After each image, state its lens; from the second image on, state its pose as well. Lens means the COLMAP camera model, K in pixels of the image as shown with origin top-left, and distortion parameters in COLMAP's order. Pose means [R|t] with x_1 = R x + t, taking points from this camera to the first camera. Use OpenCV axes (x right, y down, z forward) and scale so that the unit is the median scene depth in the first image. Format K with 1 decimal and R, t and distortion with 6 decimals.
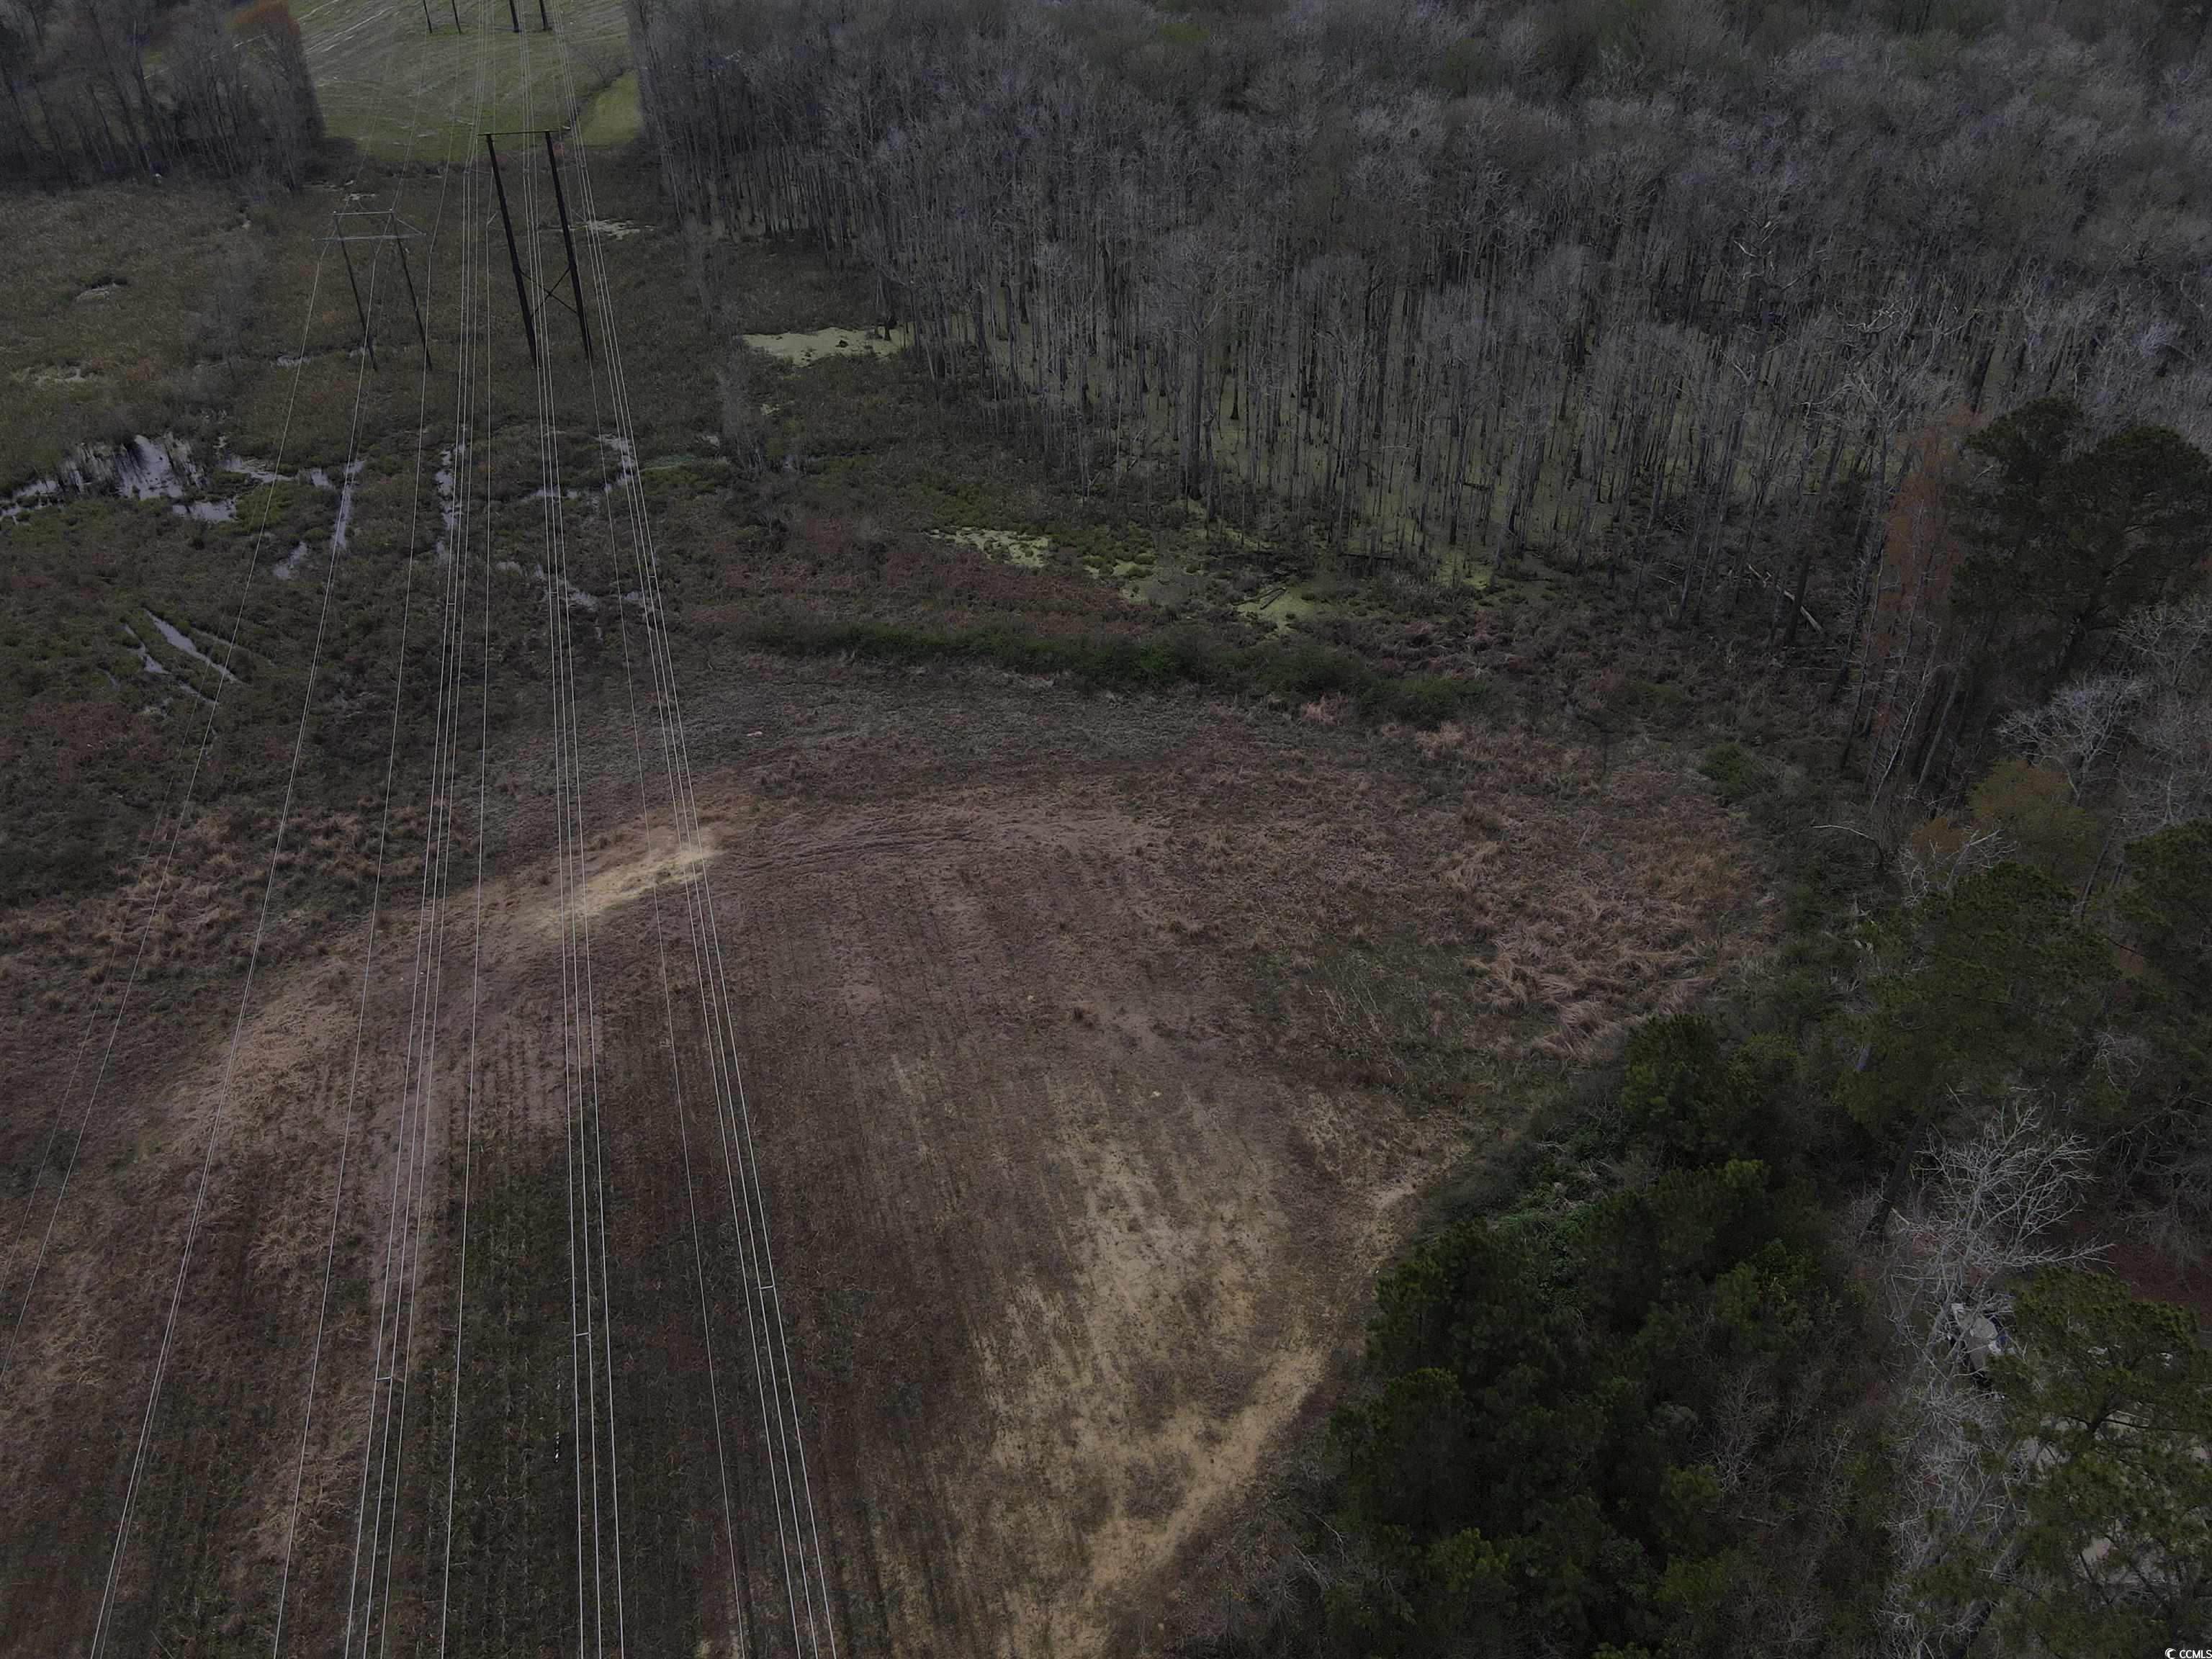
lens RADIAL K [[1622.3, 0, 1107.9], [0, 1622.3, 845.3], [0, 0, 1]] dist [0.001835, 0.022096]
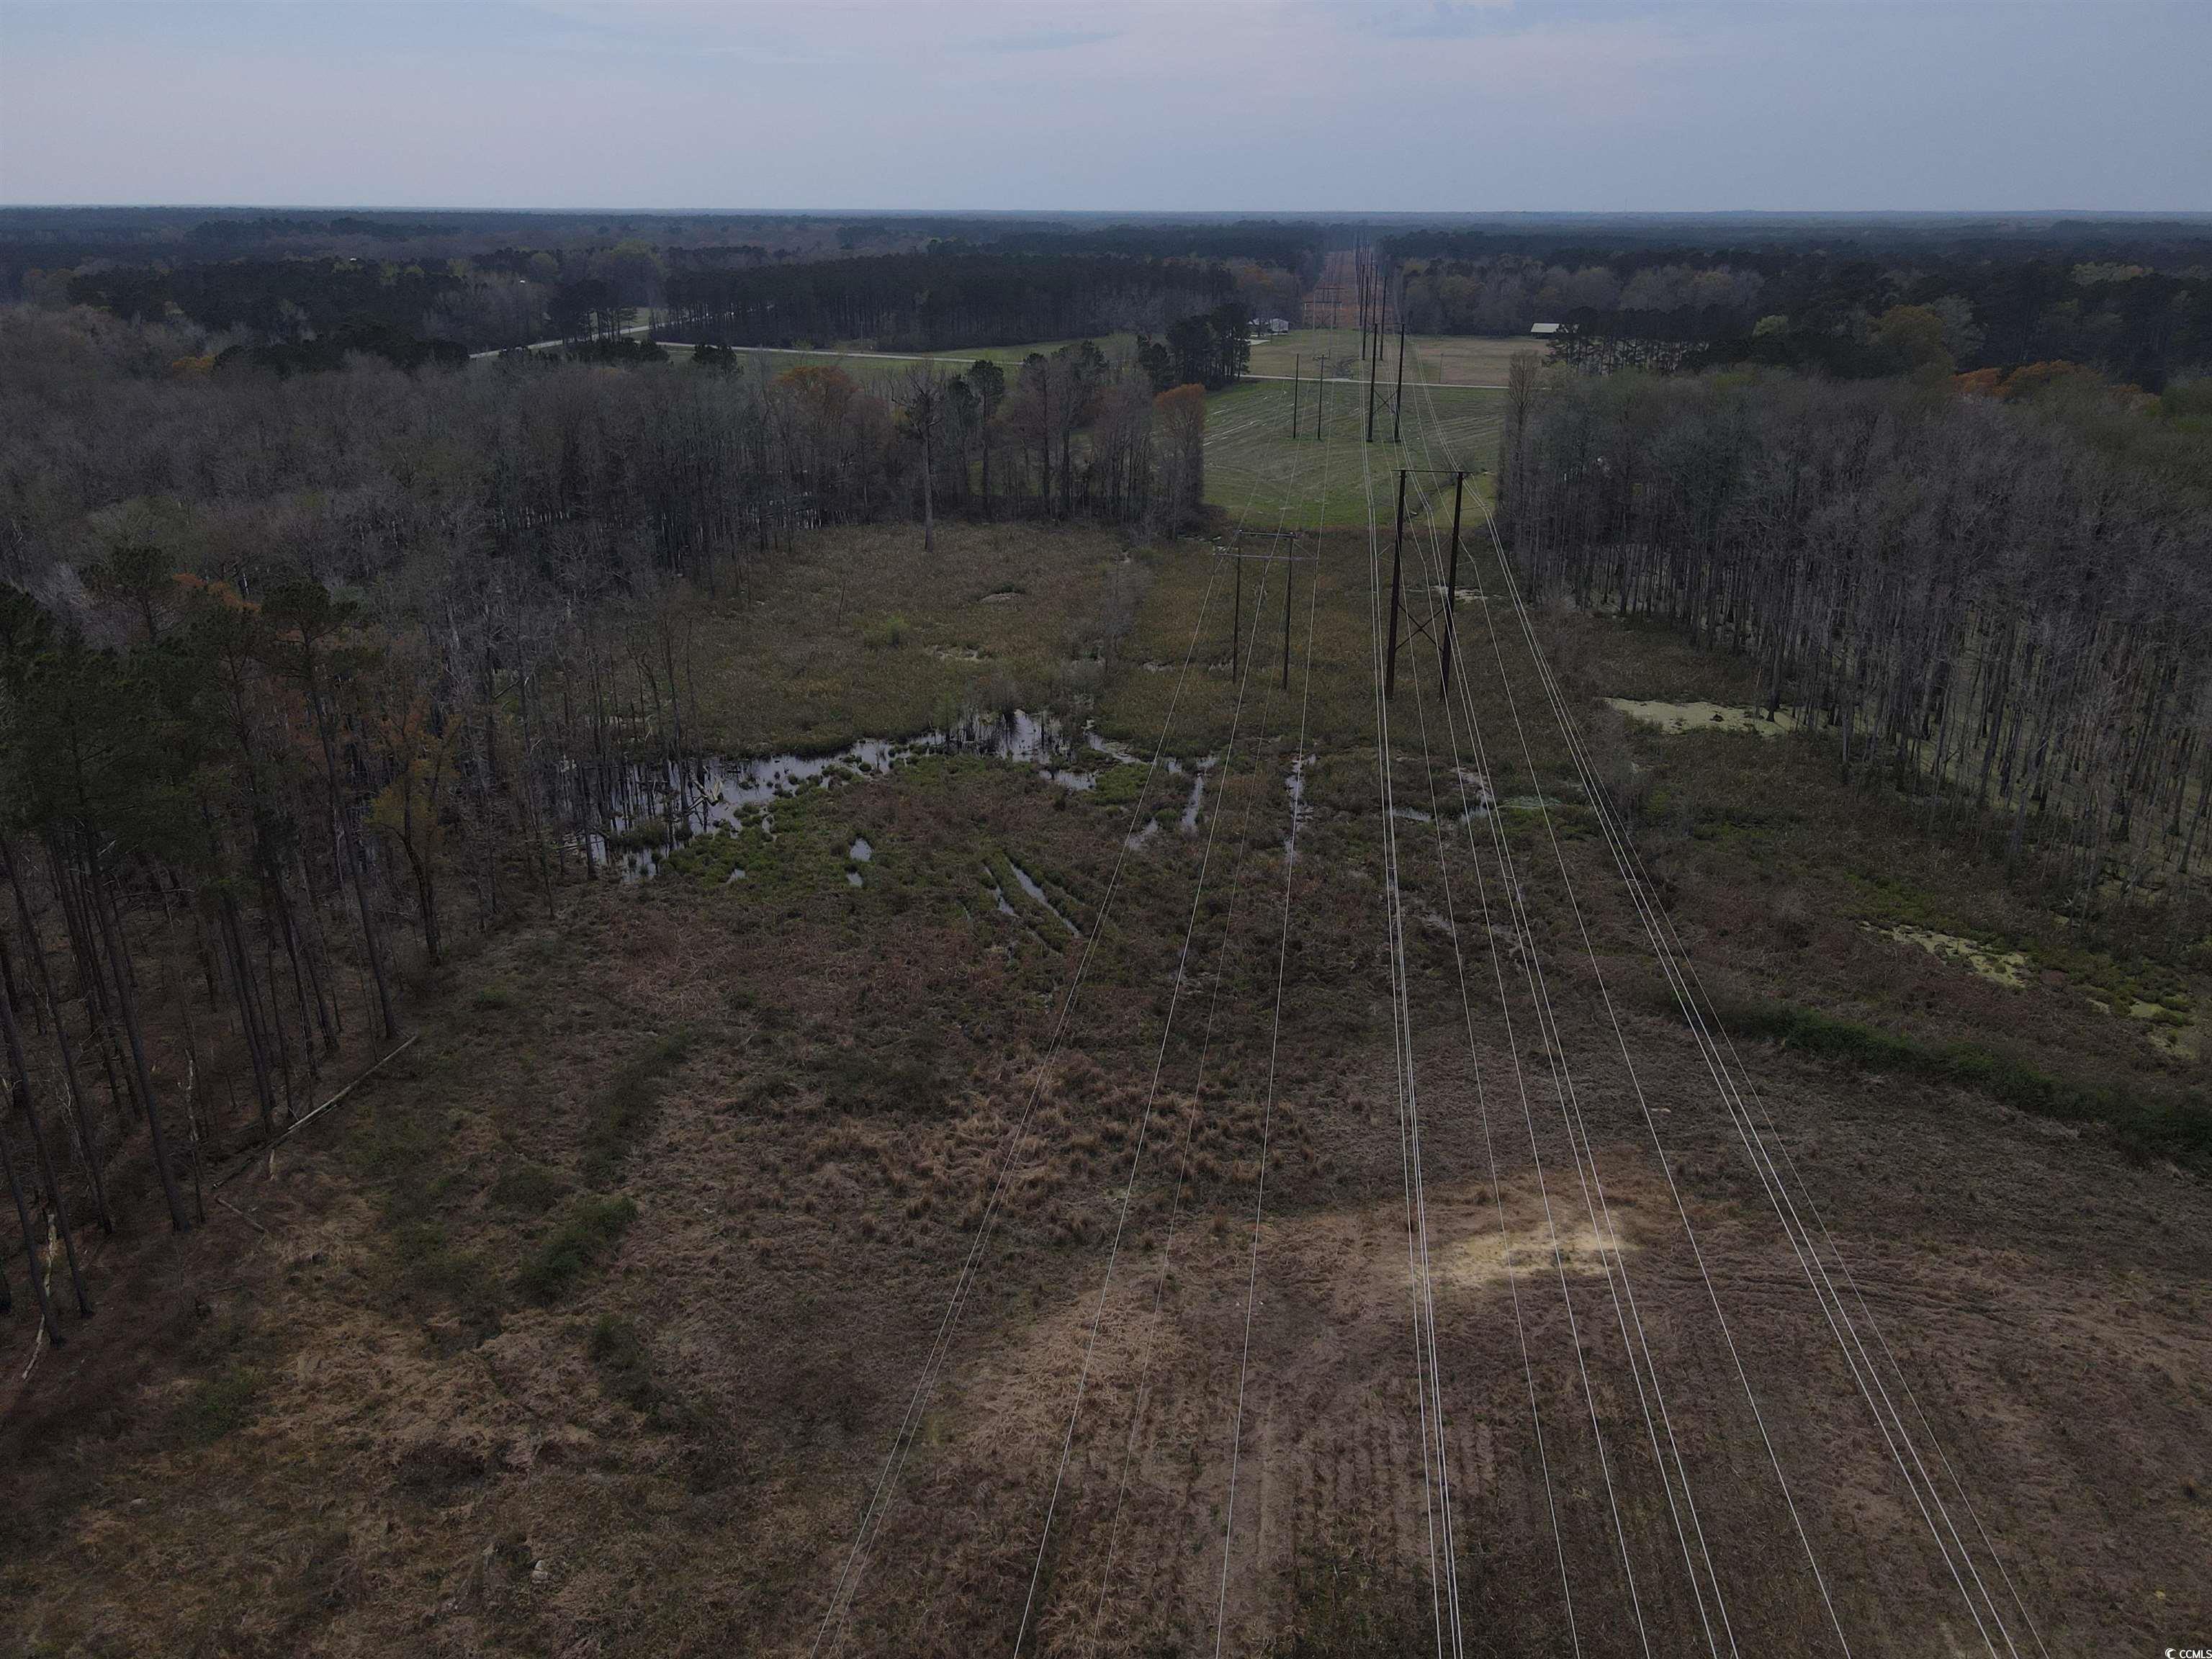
lens RADIAL K [[1622.3, 0, 1113.8], [0, 1622.3, 831.4], [0, 0, 1]] dist [0.001835, 0.022096]
pose [[0.909084, 0.152666, -0.387634, -0.153275], [-0.248317, 0.945660, -0.209918, 0.031993], [0.334523, 0.287089, 0.897594, 0.135296]]
